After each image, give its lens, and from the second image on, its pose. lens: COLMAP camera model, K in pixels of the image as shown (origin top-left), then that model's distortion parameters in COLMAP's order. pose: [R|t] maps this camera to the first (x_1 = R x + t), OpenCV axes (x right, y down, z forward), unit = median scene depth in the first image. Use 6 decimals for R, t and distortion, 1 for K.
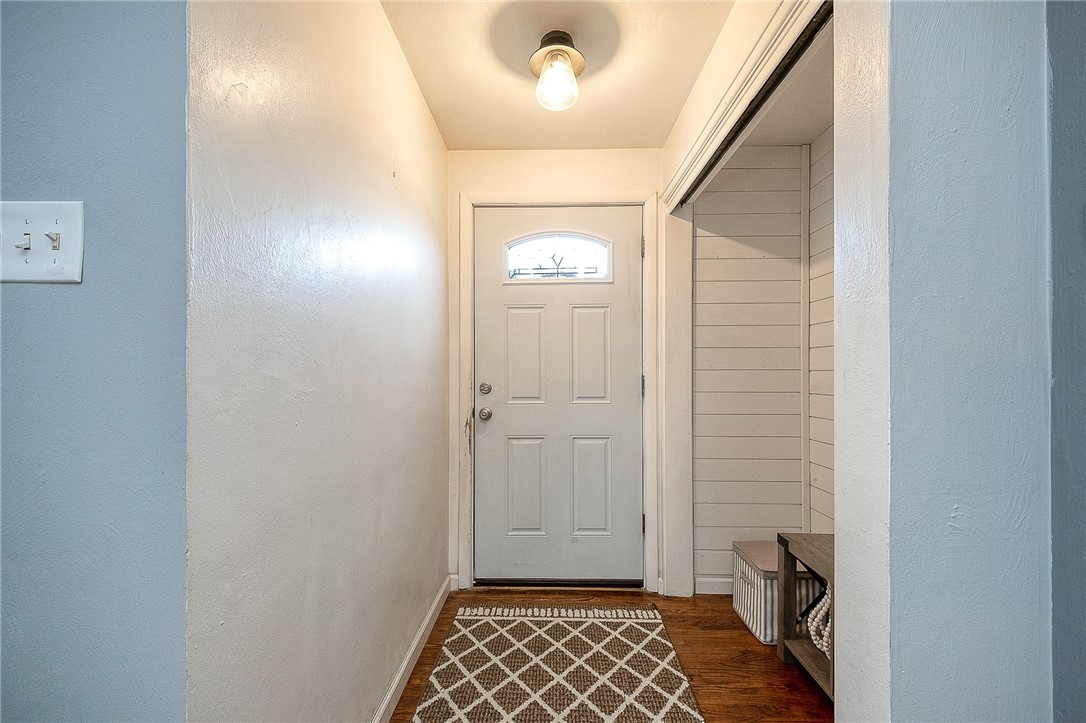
lens RADIAL K [[459.9, 0, 543.9], [0, 459.9, 367.7], [0, 0, 1]] dist [-0.001751, -0.000410]
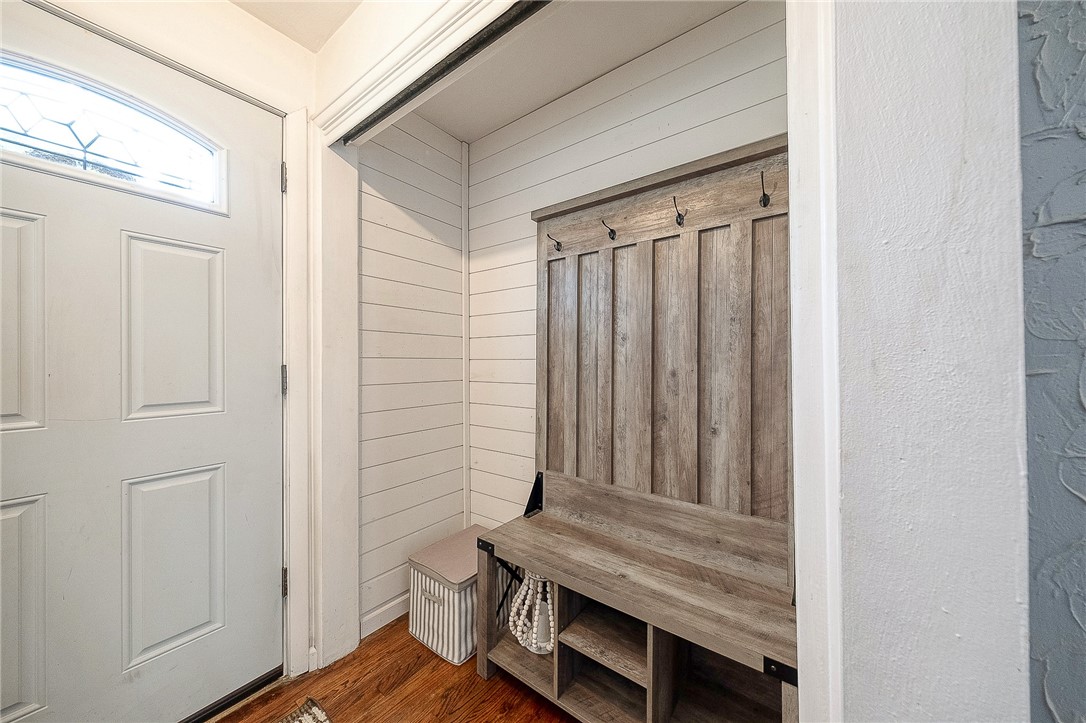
lens RADIAL K [[370.5, 0, 549.2], [0, 370.5, 361.0], [0, 0, 1]] dist [0.000598, -0.000145]
pose [[0.573844, 0.003862, 0.818955, -0.009449], [-0.010849, 0.999937, 0.002886, 0.005122], [-0.818893, -0.010541, 0.573850, 0.369104]]
